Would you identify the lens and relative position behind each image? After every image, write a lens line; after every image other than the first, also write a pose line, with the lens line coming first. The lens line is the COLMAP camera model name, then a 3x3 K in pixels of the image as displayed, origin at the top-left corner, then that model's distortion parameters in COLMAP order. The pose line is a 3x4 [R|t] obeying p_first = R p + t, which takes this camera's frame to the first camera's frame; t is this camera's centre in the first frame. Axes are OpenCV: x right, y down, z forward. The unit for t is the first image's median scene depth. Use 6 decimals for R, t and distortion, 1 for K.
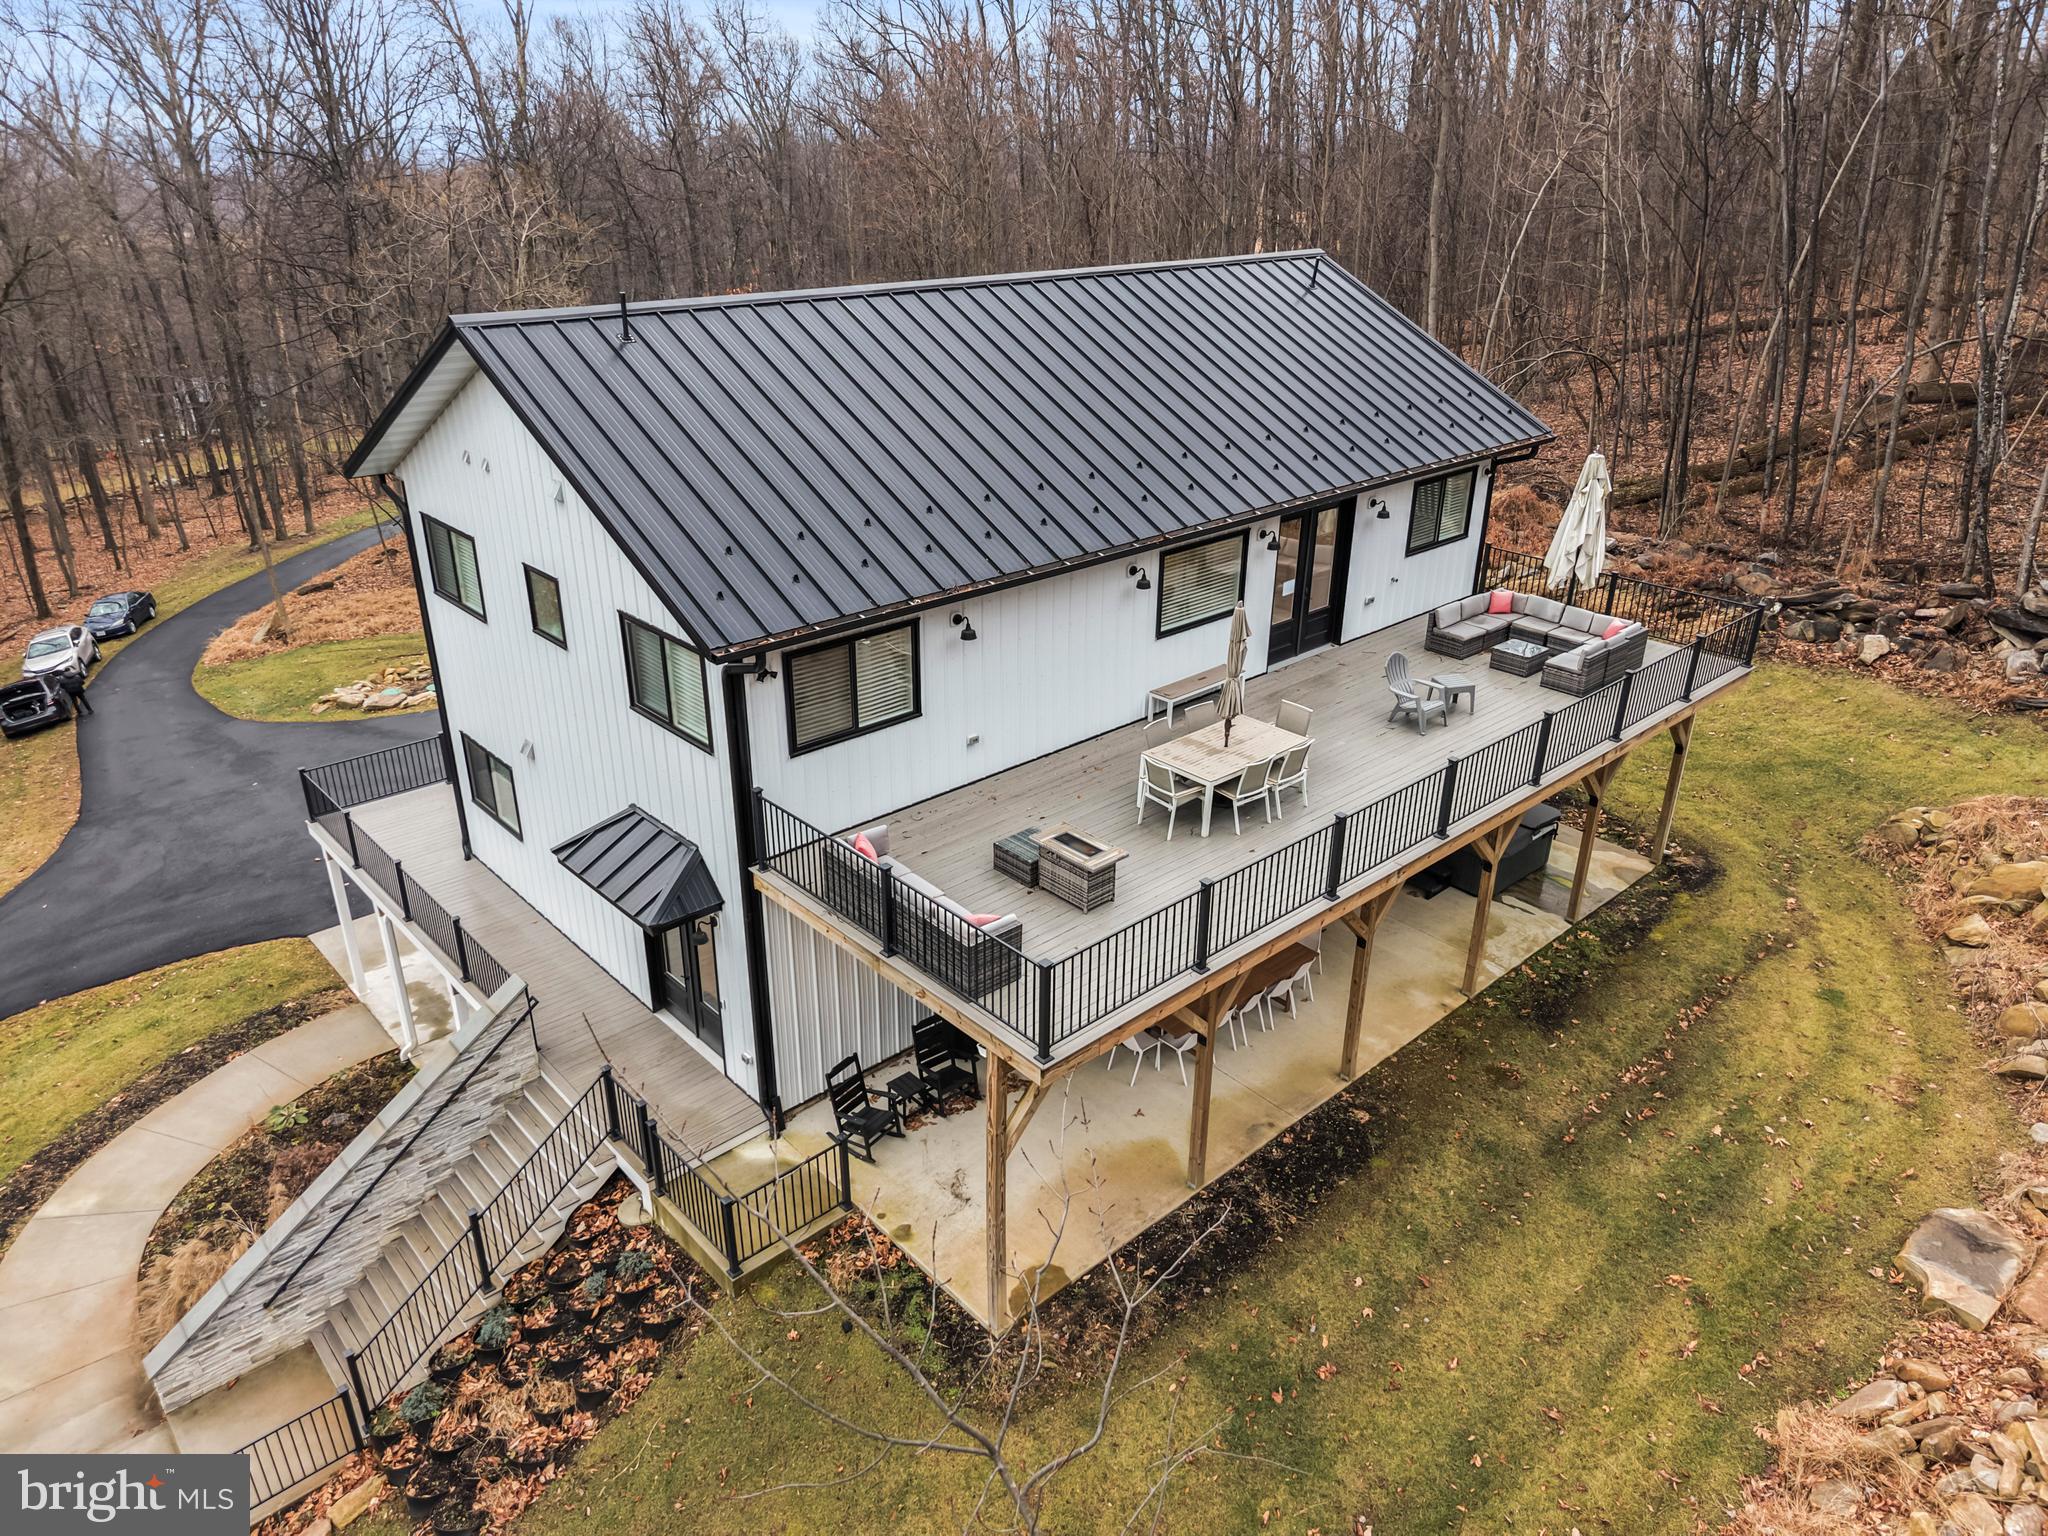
lens RADIAL K [[1392.4, 0, 1019.8], [0, 1392.4, 770.1], [0, 0, 1]] dist [0.015507, -0.014640]
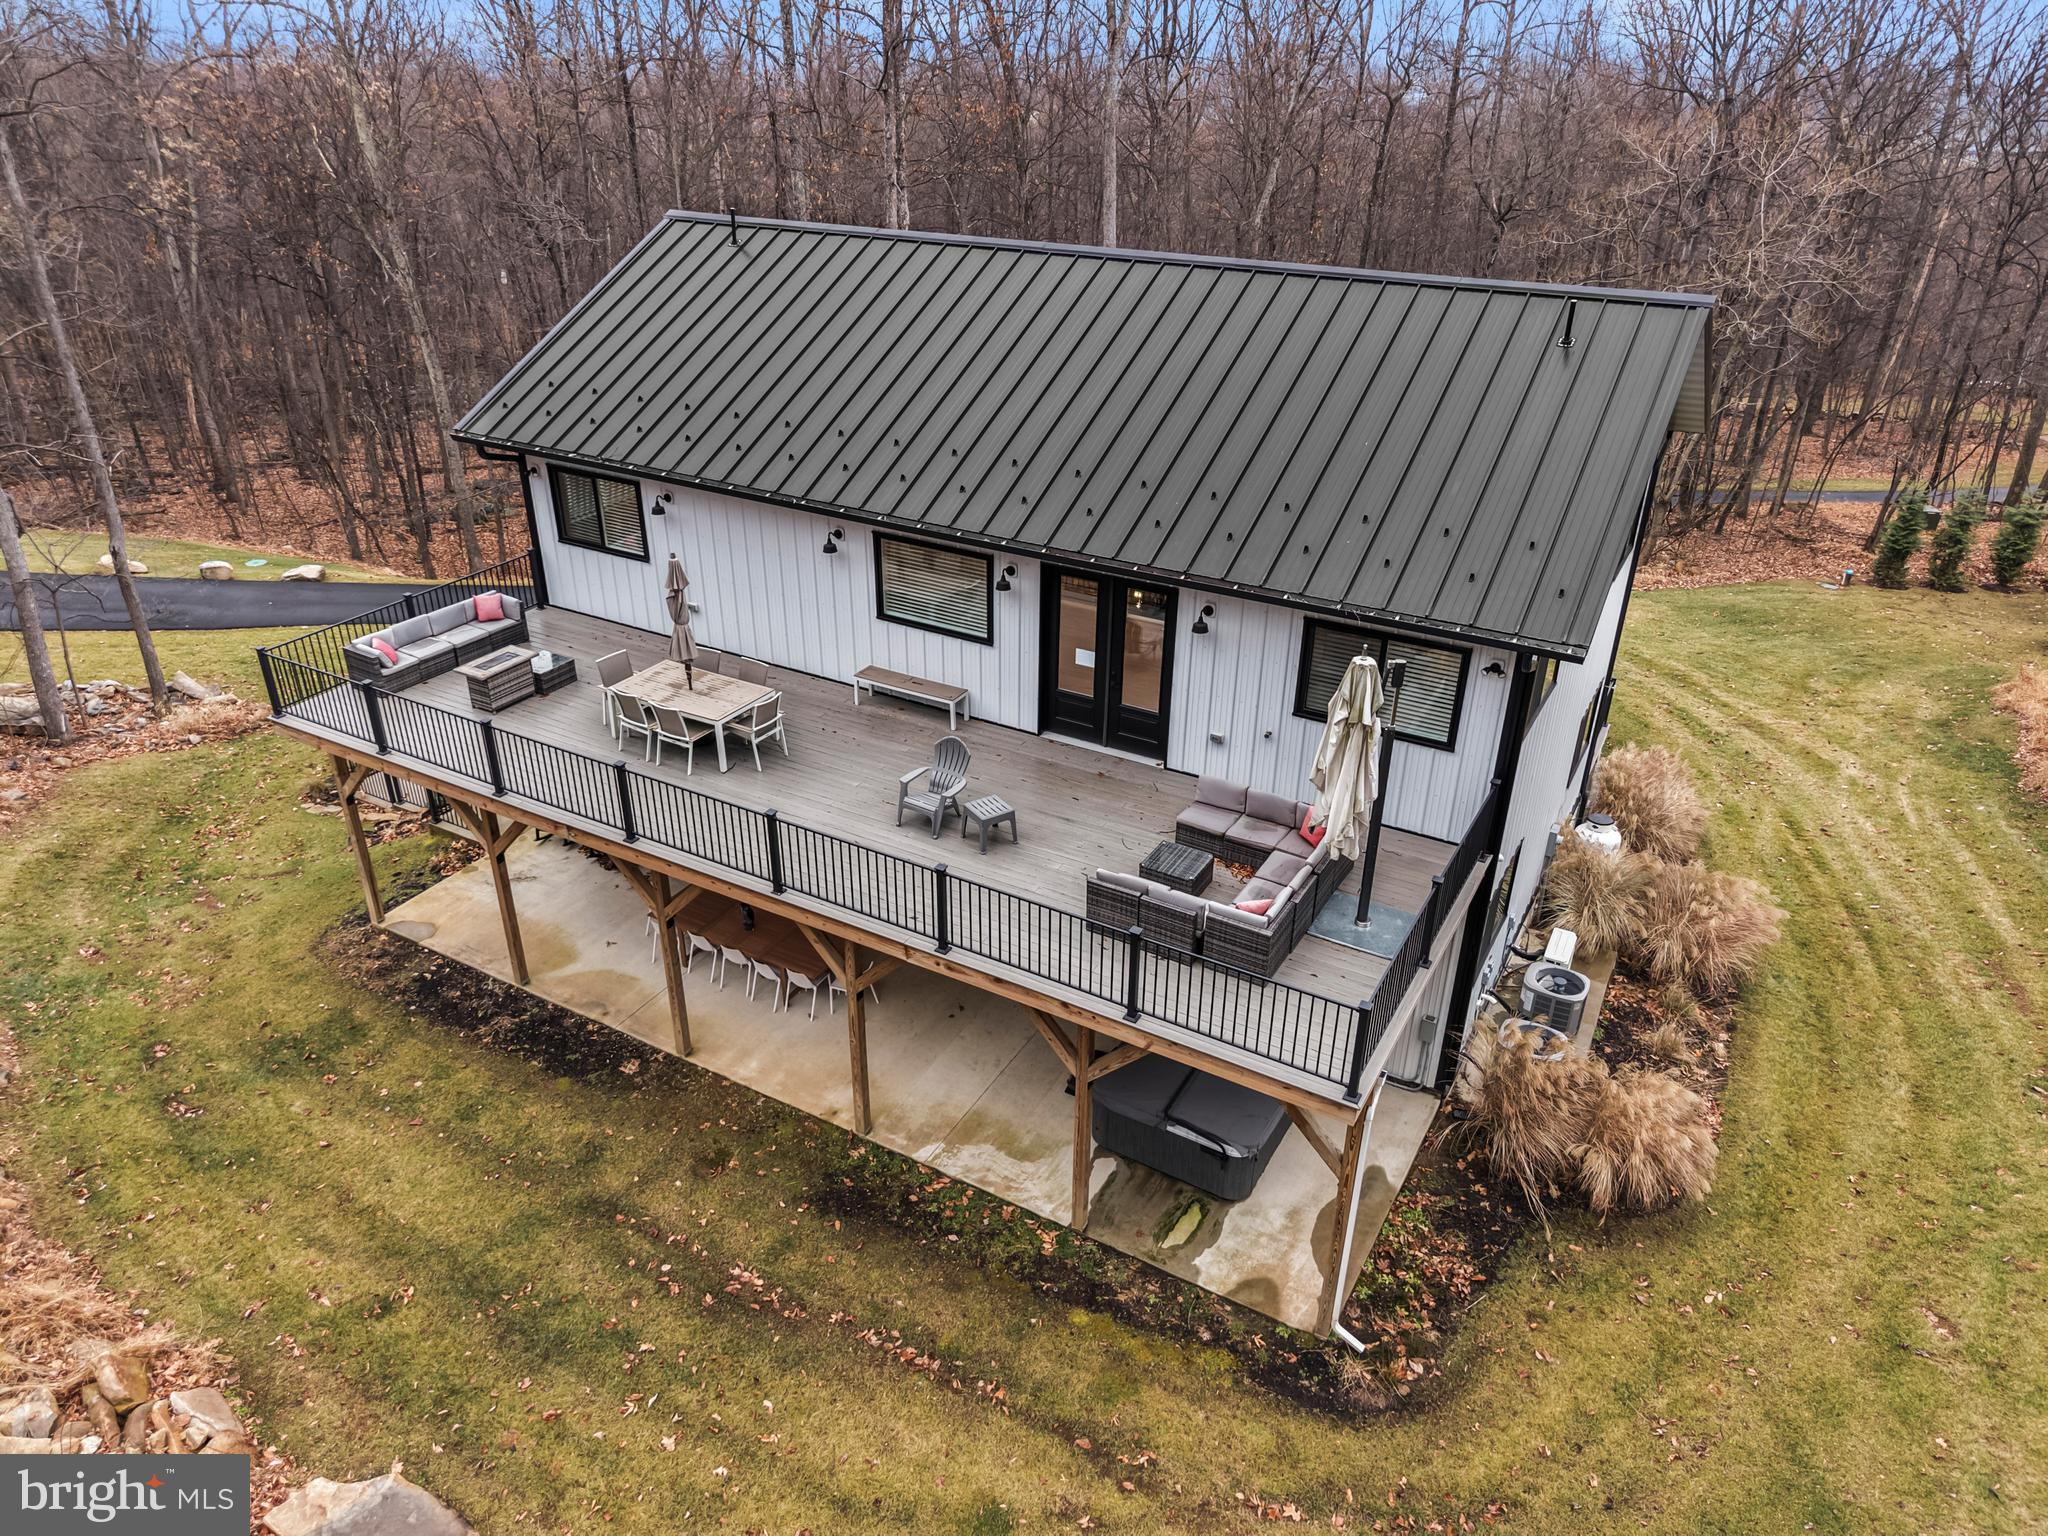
lens RADIAL K [[1392.4, 0, 1019.0], [0, 1392.4, 772.7], [0, 0, 1]] dist [0.015507, -0.014640]
pose [[0.290385, 0.445265, -0.847004, 1.018570], [-0.405009, 0.859143, 0.312794, -0.350423], [0.866974, 0.252214, 0.429819, 0.686180]]
